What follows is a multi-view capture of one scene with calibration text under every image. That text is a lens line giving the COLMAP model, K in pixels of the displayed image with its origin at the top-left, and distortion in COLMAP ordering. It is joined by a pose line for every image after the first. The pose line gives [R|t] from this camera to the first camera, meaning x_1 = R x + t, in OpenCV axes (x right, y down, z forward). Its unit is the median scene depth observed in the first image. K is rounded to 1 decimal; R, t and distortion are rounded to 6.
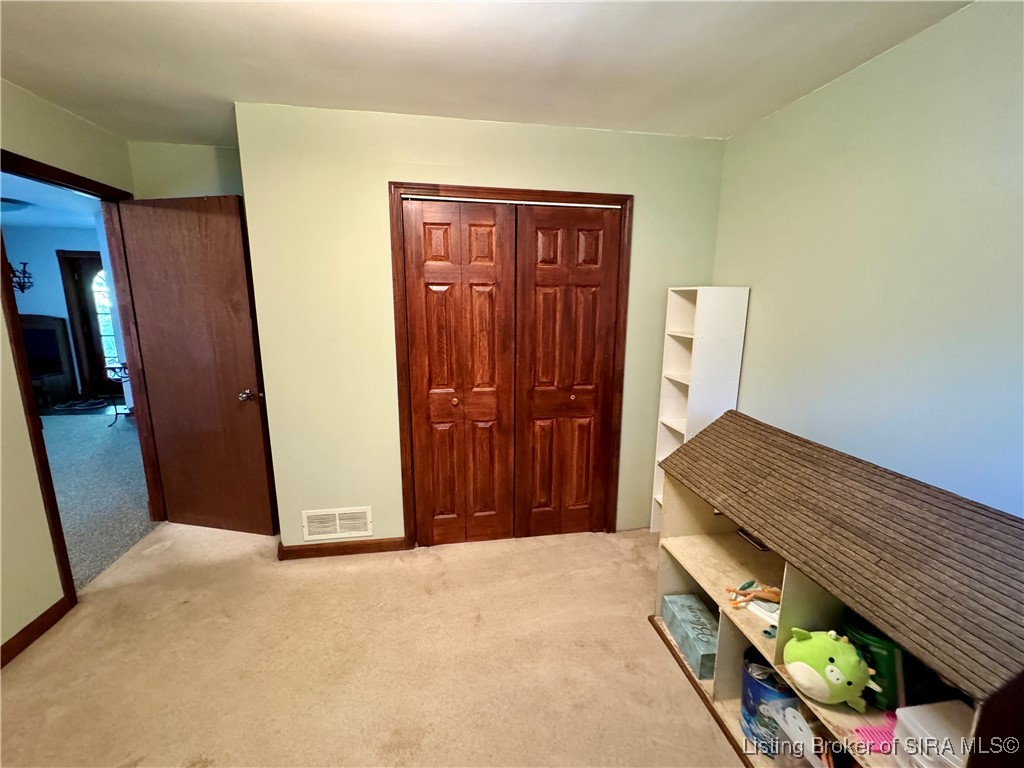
lens RADIAL K [[437.0, 0, 509.0], [0, 437.0, 381.7], [0, 0, 1]] dist [-0.003648, -0.000129]
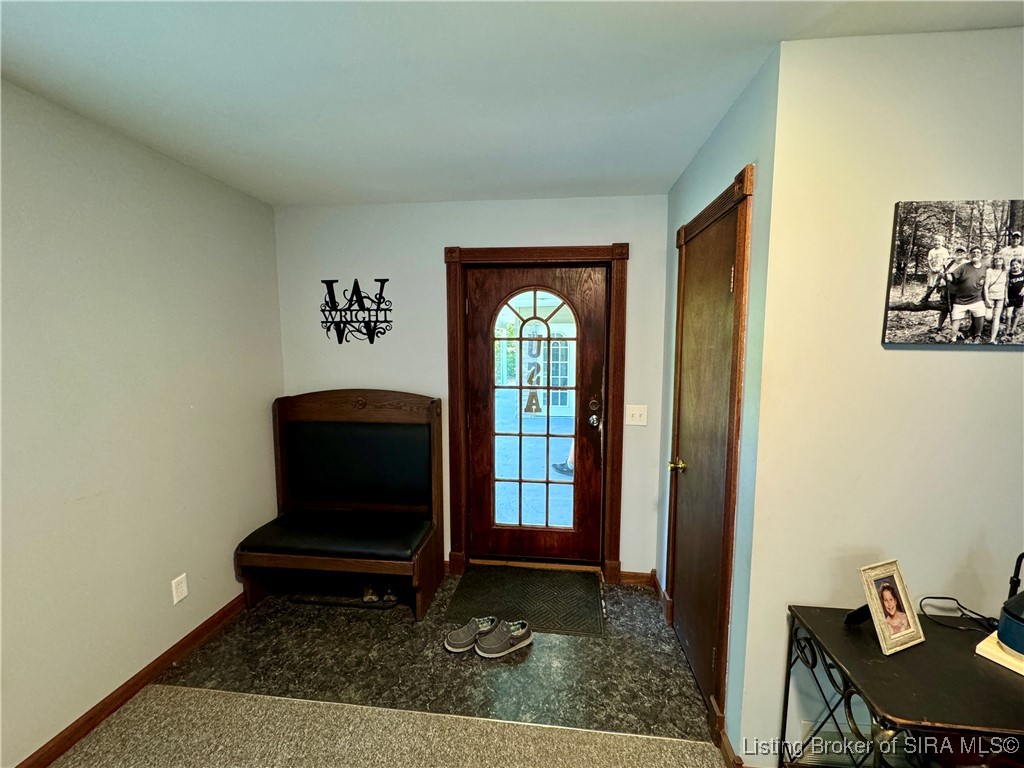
lens RADIAL K [[407.6, 0, 512.2], [0, 407.6, 387.6], [0, 0, 1]] dist [-0.001326, -0.000306]
pose [[0.969814, 0.024063, -0.242658, -0.867925], [-0.044567, 0.995849, -0.079365, -0.130231], [0.239741, 0.087783, 0.966860, 0.621801]]
